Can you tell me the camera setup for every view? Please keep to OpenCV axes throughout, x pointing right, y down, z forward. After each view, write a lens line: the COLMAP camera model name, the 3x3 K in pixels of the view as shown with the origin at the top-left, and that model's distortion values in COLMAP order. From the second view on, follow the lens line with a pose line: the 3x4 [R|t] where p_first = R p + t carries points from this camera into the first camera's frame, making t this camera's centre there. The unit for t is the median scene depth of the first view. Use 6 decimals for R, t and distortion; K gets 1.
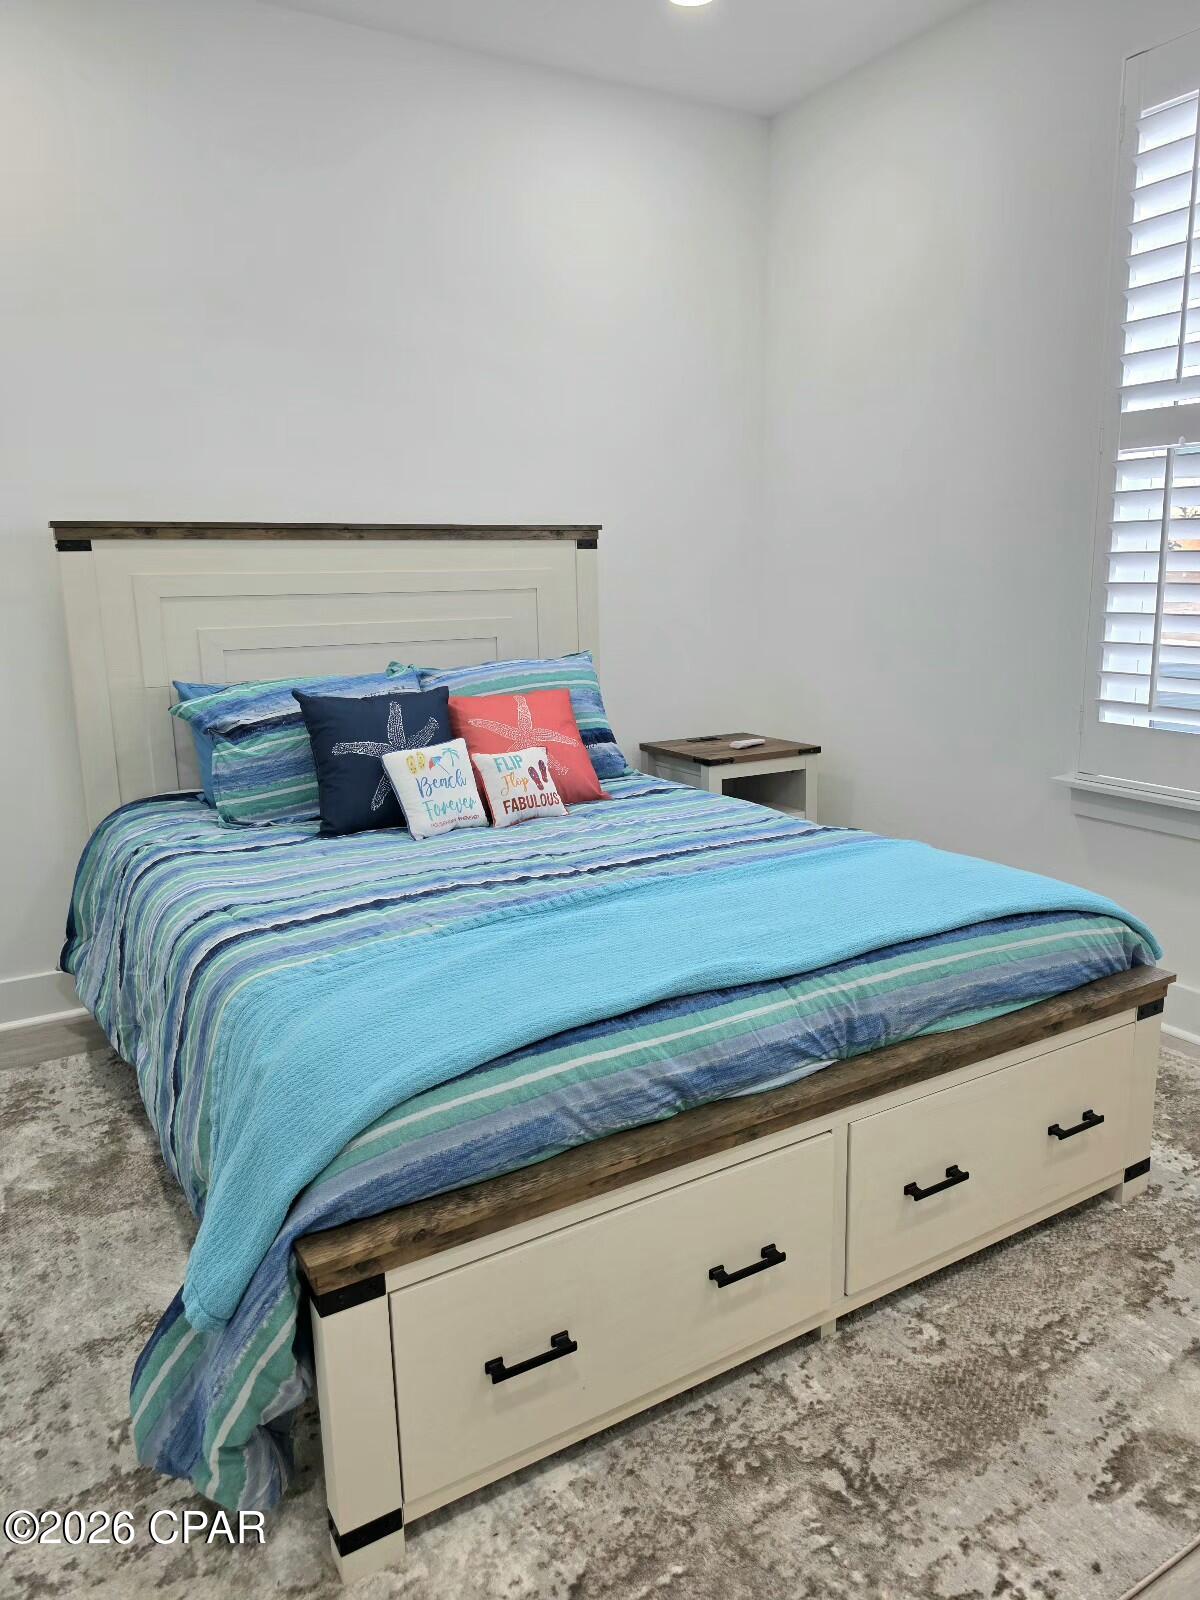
lens RADIAL K [[1112.8, 0, 600.0], [0, 1112.8, 800.0], [0, 0, 1]] dist [0.009781, -0.002837]
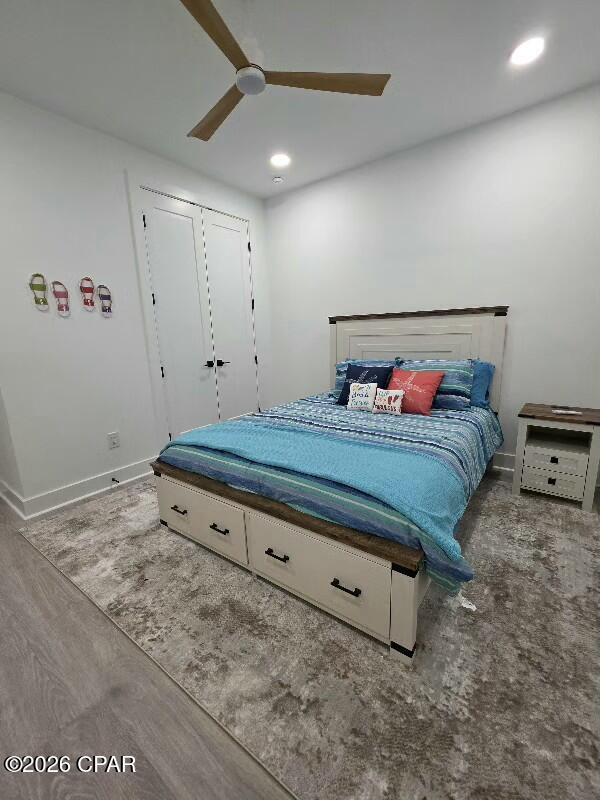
lens RADIAL K [[336.4, 0, 300.0], [0, 336.4, 400.0], [0, 0, 1]] dist [0.001339, 0.000059]
pose [[0.389386, 0.187897, -0.901706, 0.936568], [-0.163407, 0.977534, 0.133134, -0.145074], [0.906464, 0.095505, 0.411342, 0.624746]]
